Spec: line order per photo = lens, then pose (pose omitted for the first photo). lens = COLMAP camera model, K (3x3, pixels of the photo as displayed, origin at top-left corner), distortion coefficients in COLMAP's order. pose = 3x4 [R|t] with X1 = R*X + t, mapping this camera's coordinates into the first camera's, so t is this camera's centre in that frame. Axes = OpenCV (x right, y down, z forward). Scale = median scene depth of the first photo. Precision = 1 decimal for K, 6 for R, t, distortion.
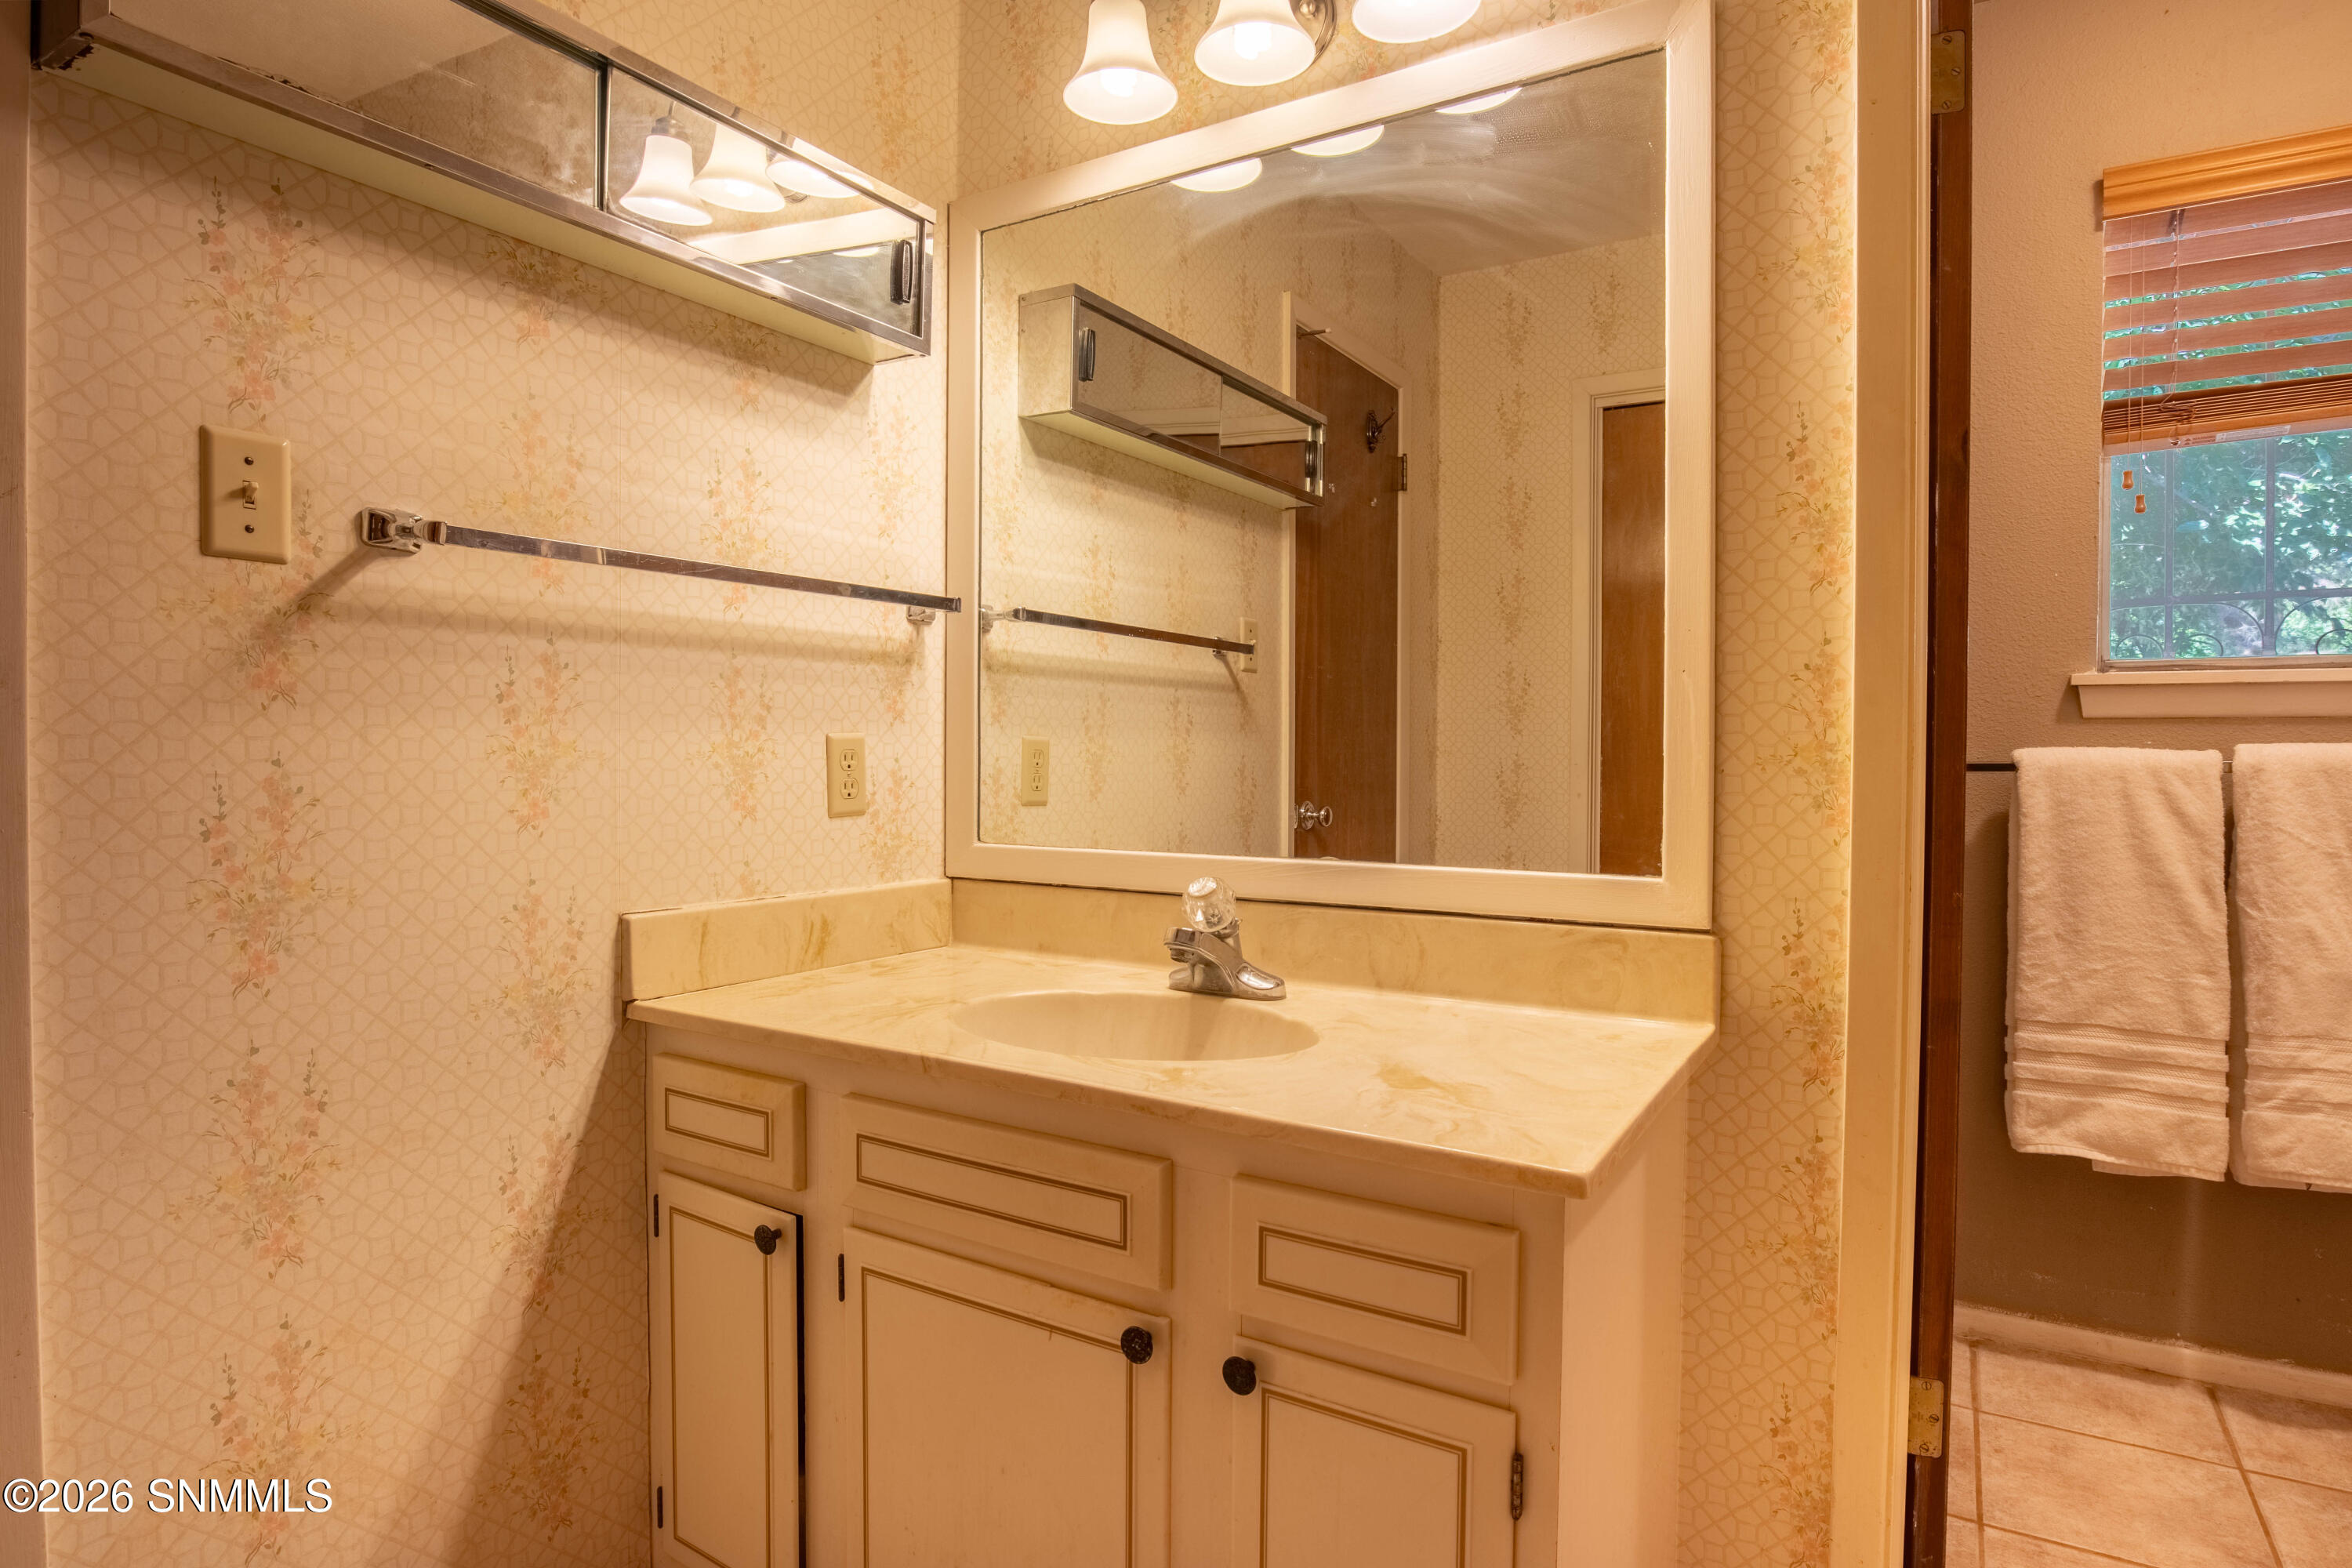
lens RADIAL K [[1245.2, 0, 1191.7], [0, 1245.2, 776.9], [0, 0, 1]] dist [-0.053917, 0.022238]
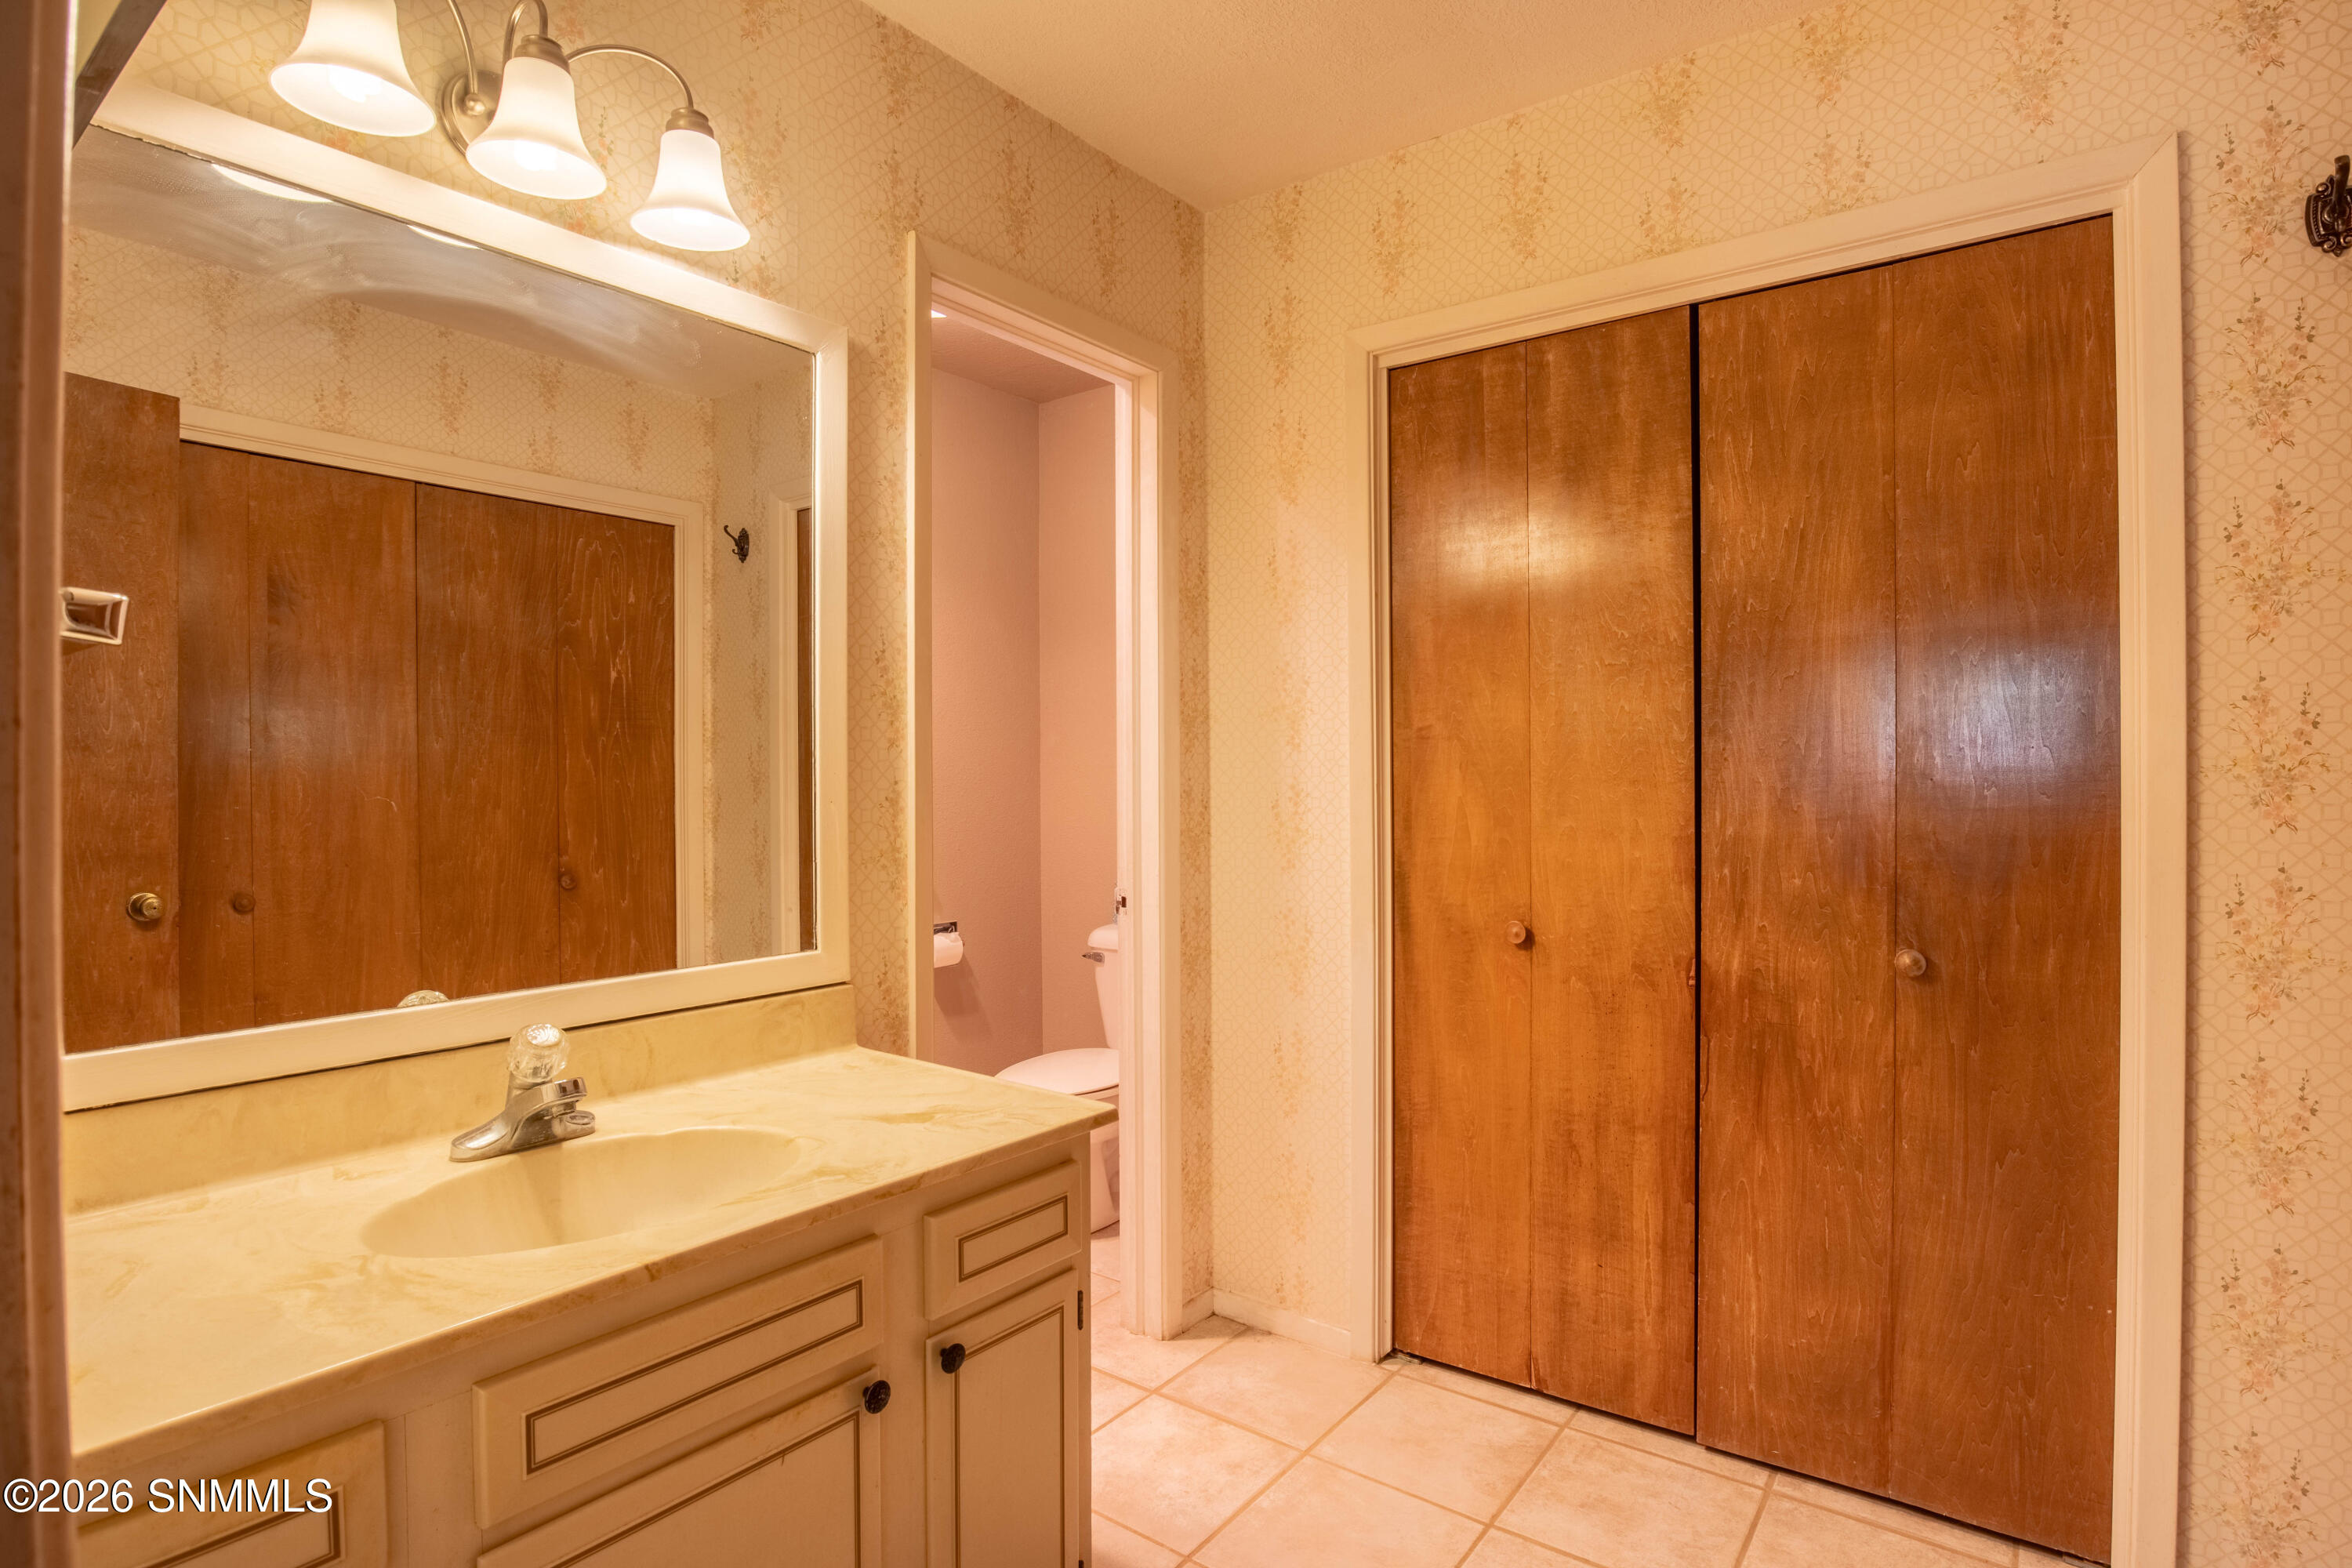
lens RADIAL K [[1187.1, 0, 1174.8], [0, 1187.1, 777.1], [0, 0, 1]] dist [-0.063189, 0.000270]
pose [[0.089455, -0.003928, 0.995983, -0.640325], [0.027189, 0.999629, 0.001501, -0.073542], [-0.995620, 0.026946, 0.089529, 0.339720]]
